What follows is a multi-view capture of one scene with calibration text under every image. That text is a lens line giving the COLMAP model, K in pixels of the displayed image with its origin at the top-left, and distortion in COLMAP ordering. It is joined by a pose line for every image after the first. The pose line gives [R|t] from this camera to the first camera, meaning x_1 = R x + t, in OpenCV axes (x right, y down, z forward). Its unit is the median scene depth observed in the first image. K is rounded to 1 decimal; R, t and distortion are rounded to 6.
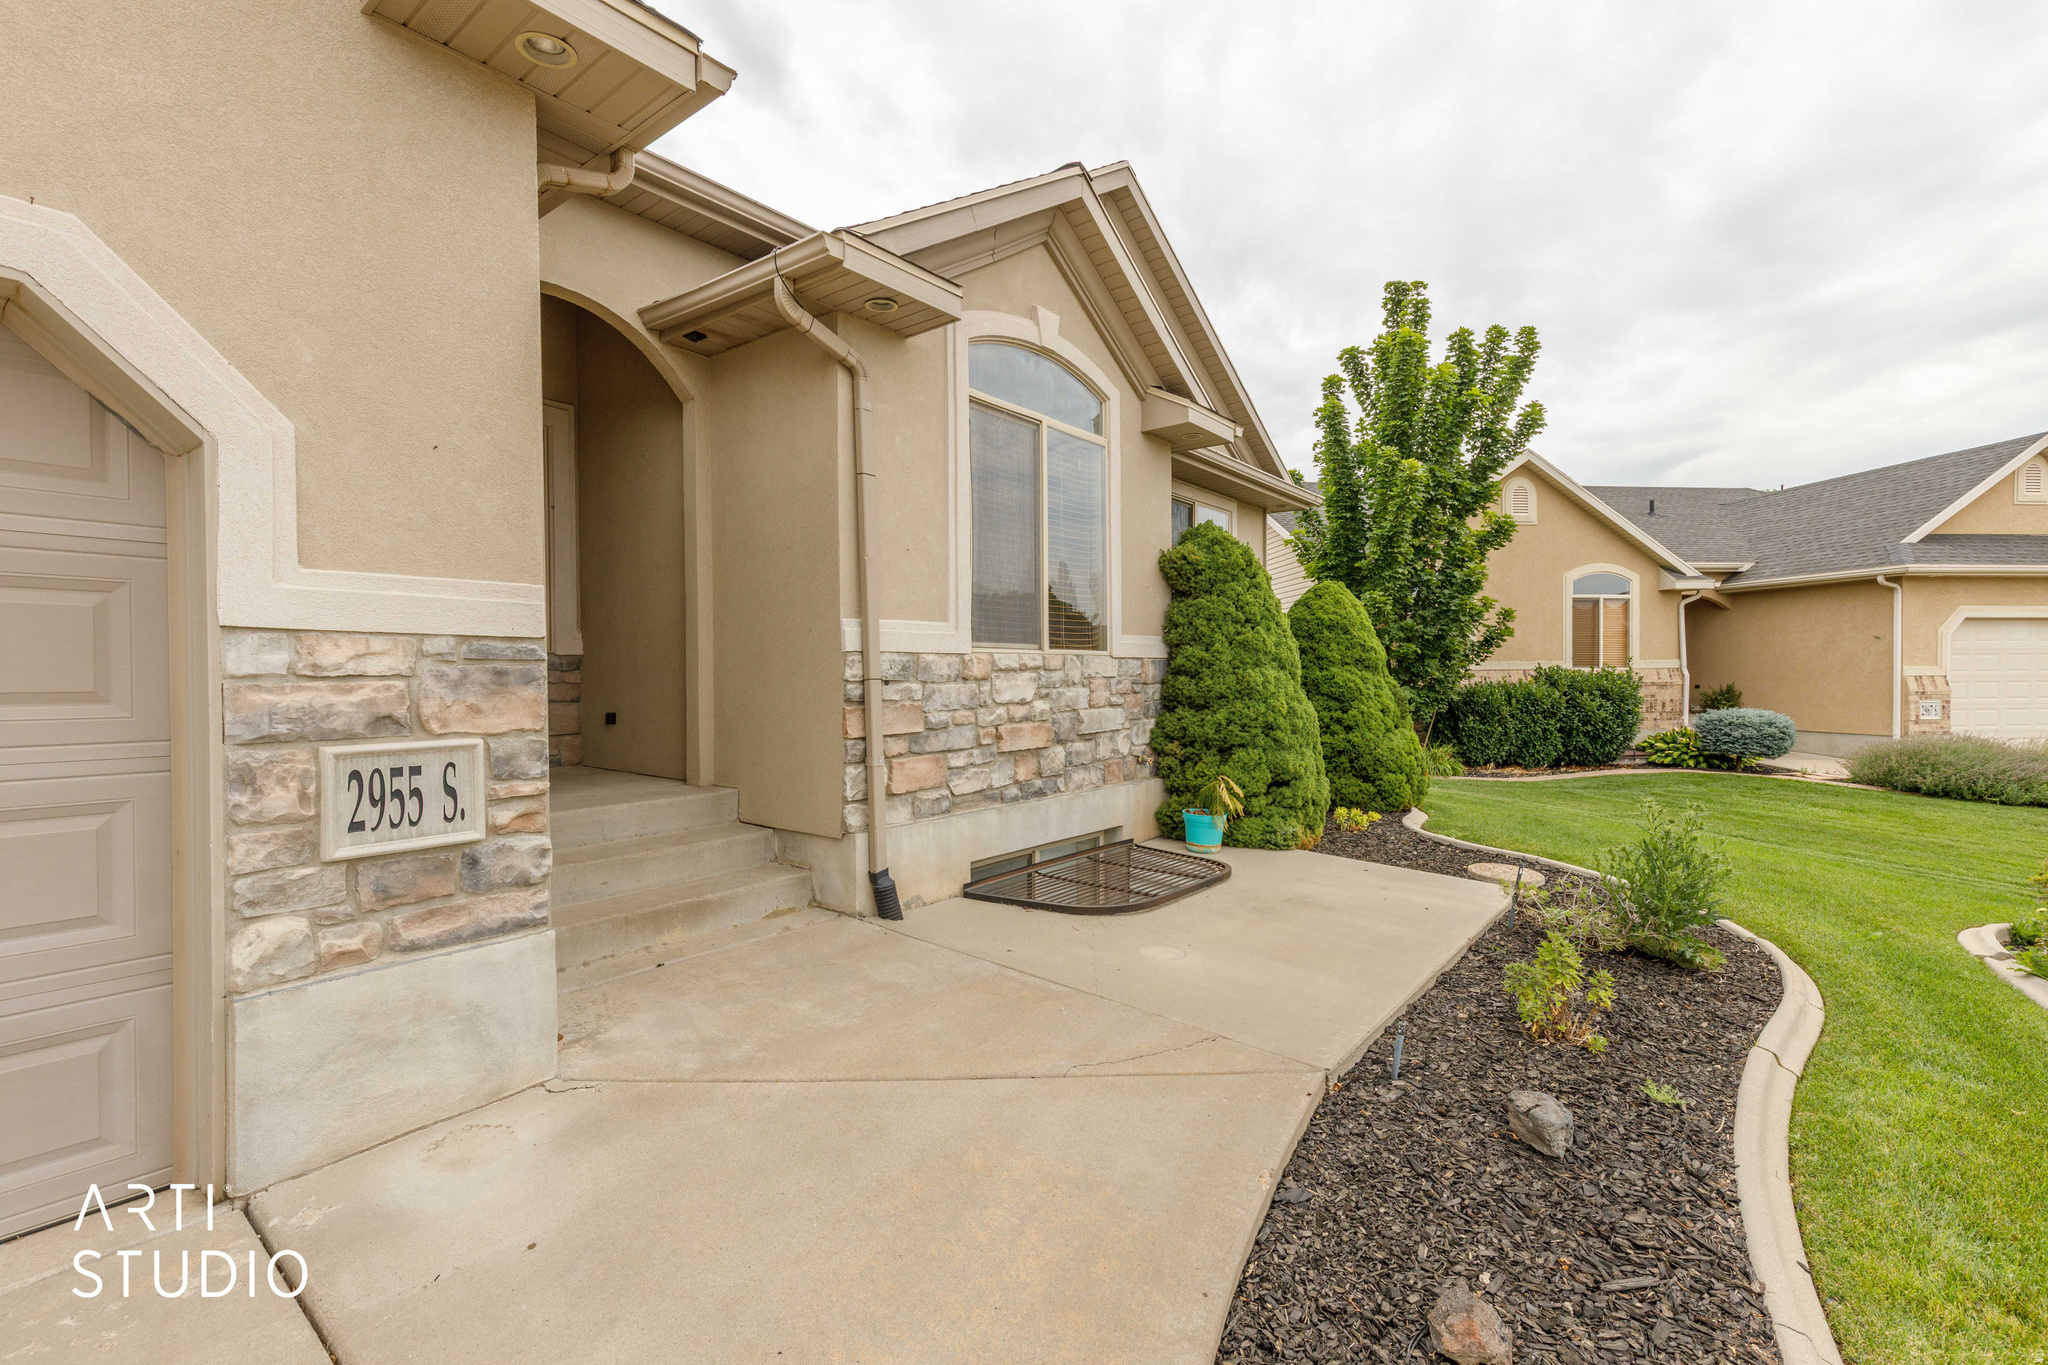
lens RADIAL K [[901.5, 0, 1010.9], [0, 901.5, 685.4], [0, 0, 1]] dist [0.007189, -0.000053]
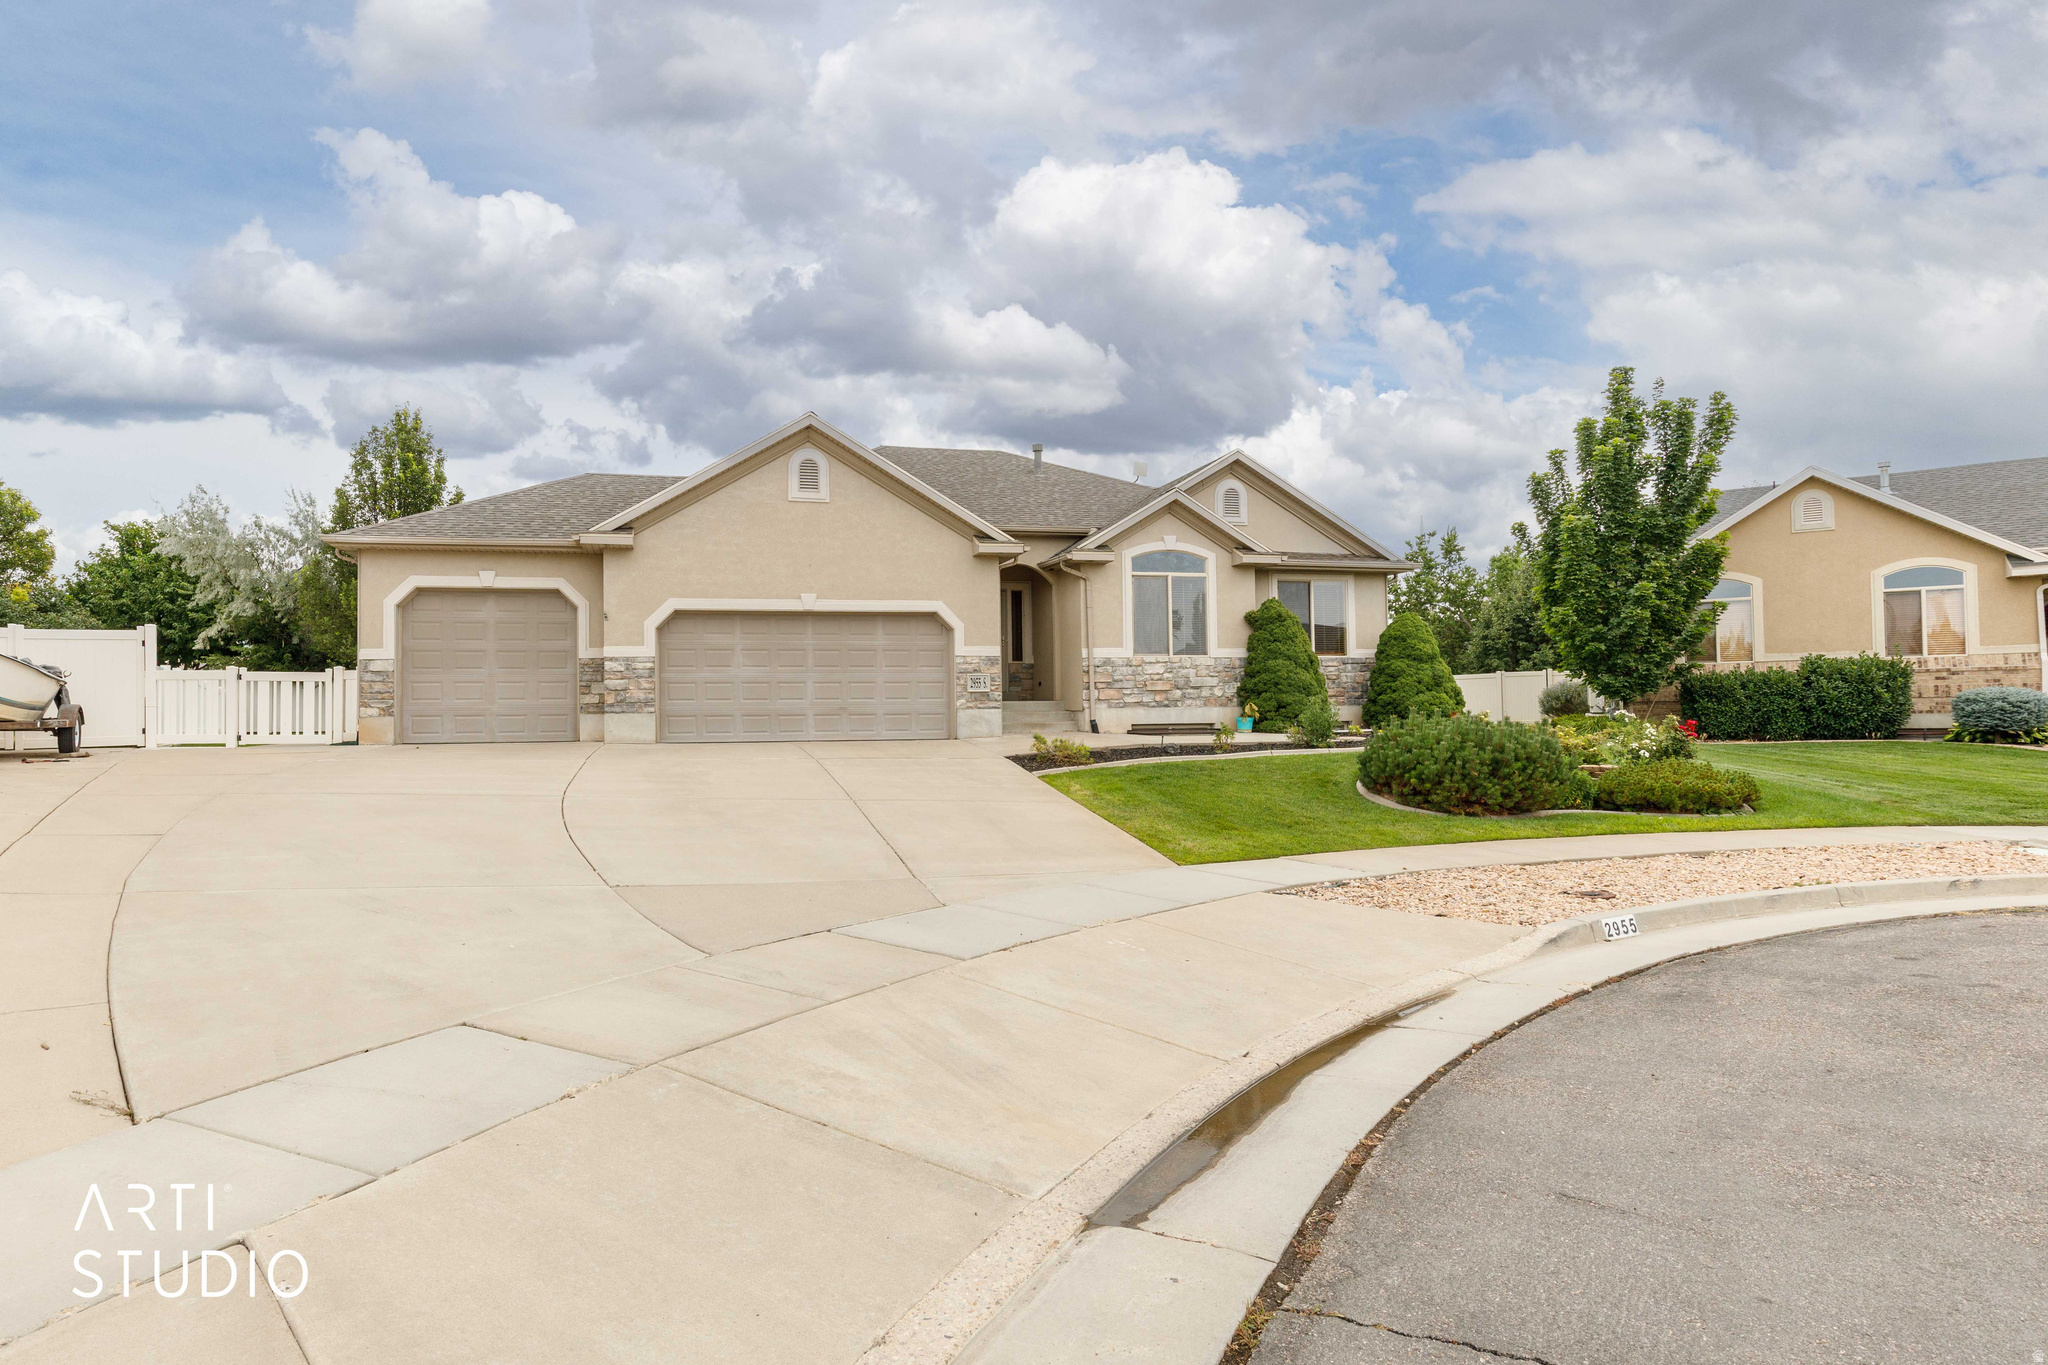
lens RADIAL K [[940.3, 0, 890.8], [0, 940.3, 679.9], [0, 0, 1]] dist [-0.000141, -0.000041]
pose [[0.753801, -0.021667, -0.656745, 1.566302], [-0.001344, 0.999403, -0.034515, 0.166687], [0.657101, 0.026900, 0.753322, -2.138319]]
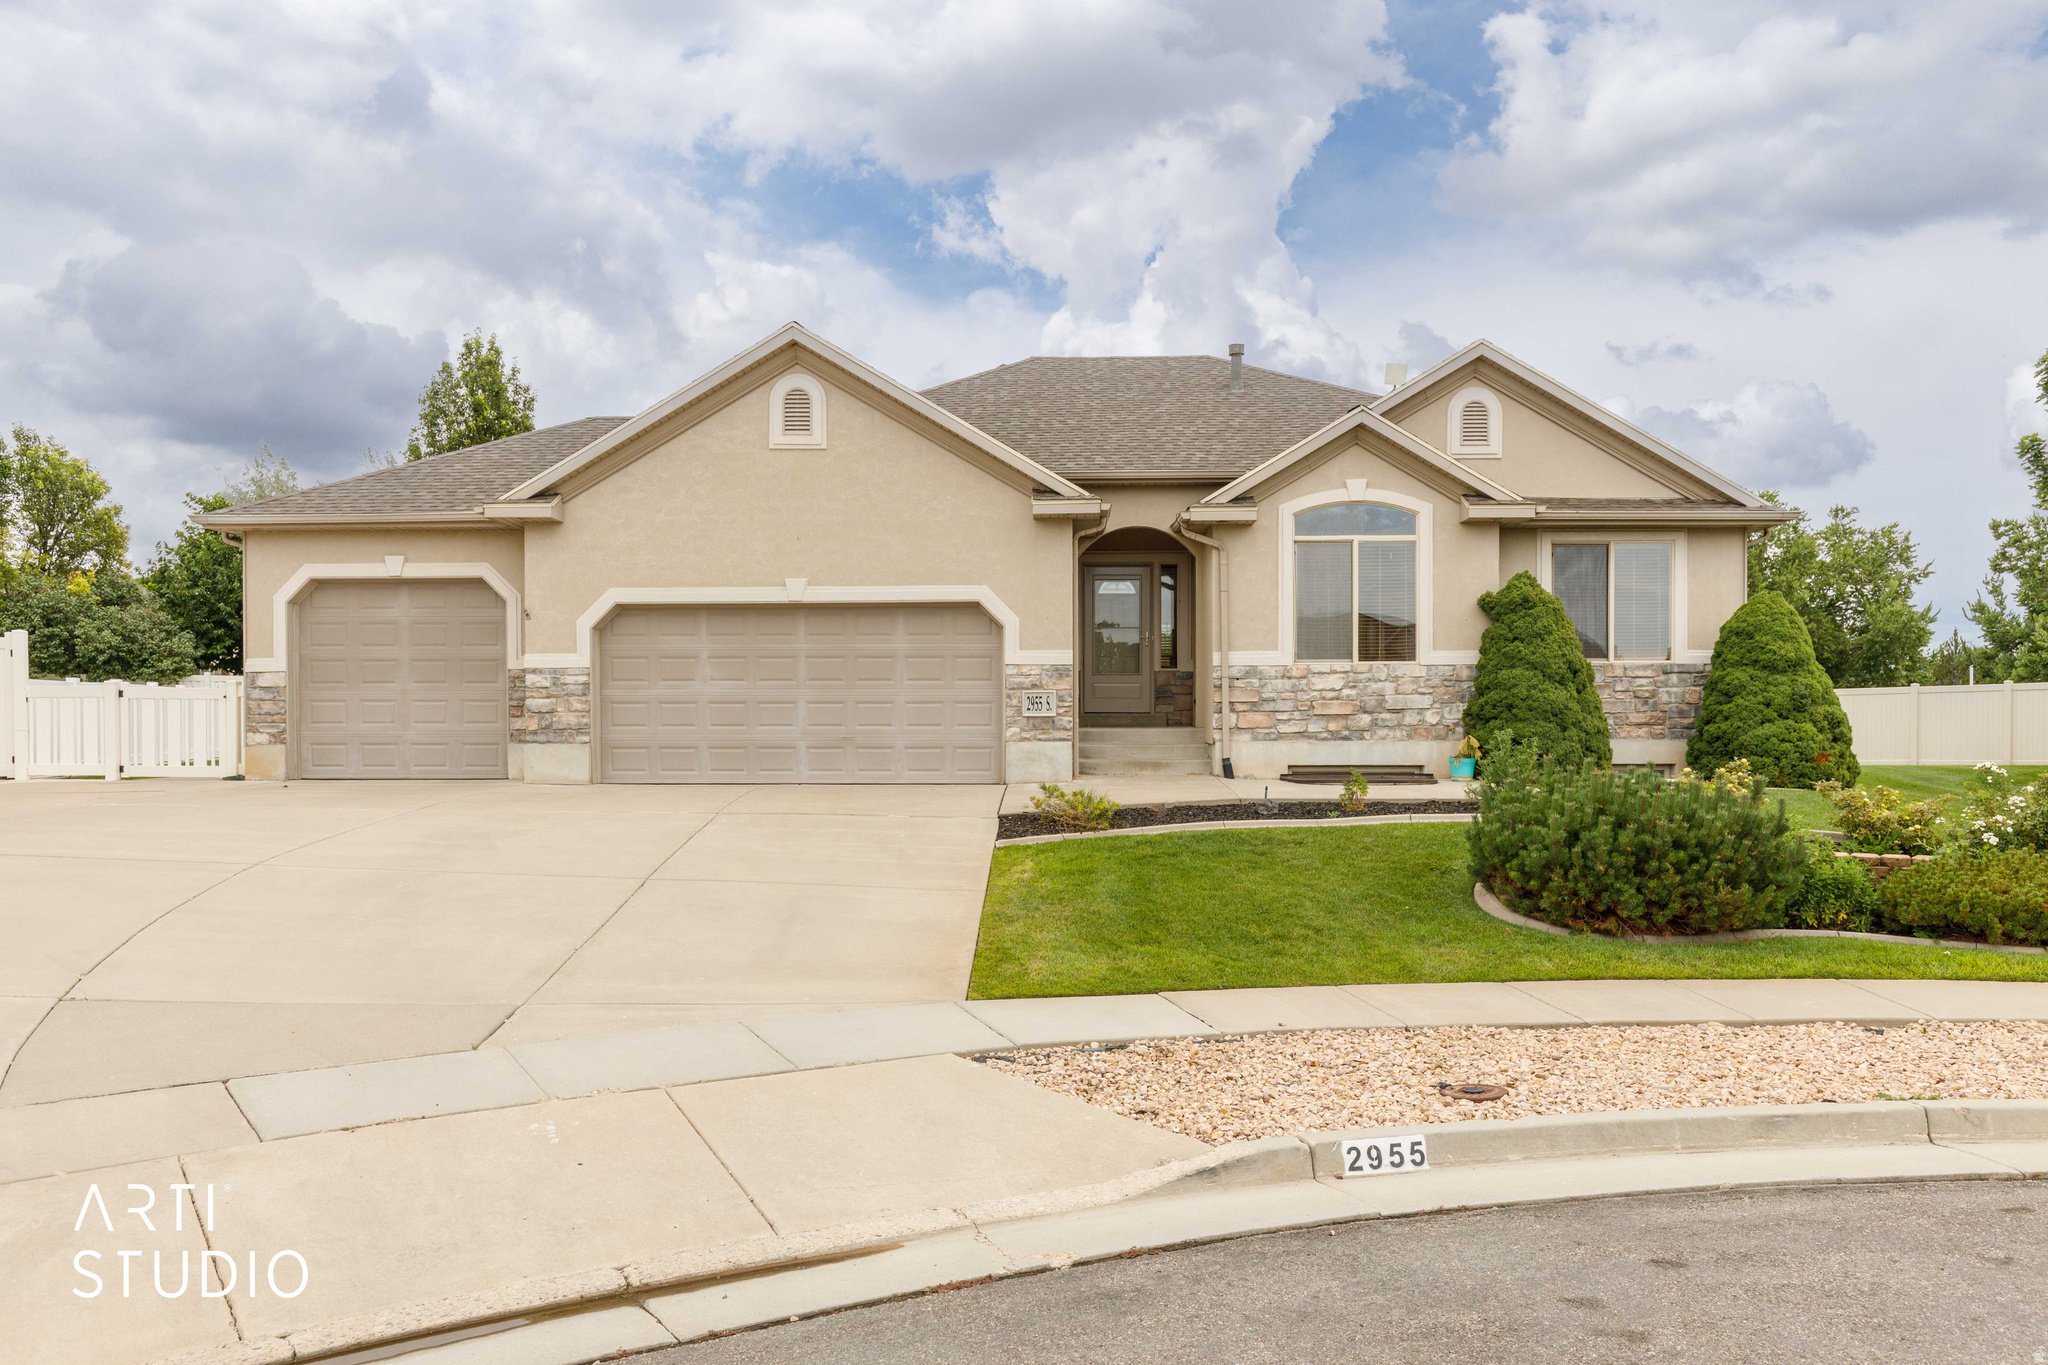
lens RADIAL K [[1306.4, 0, 1024.7], [0, 1306.4, 724.6], [0, 0, 1]] dist [0.000786, -0.000353]
pose [[0.600138, 0.007212, -0.799864, 2.138140], [-0.009121, 0.999956, 0.002173, 0.107493], [0.799844, 0.005992, 0.600178, -1.387406]]
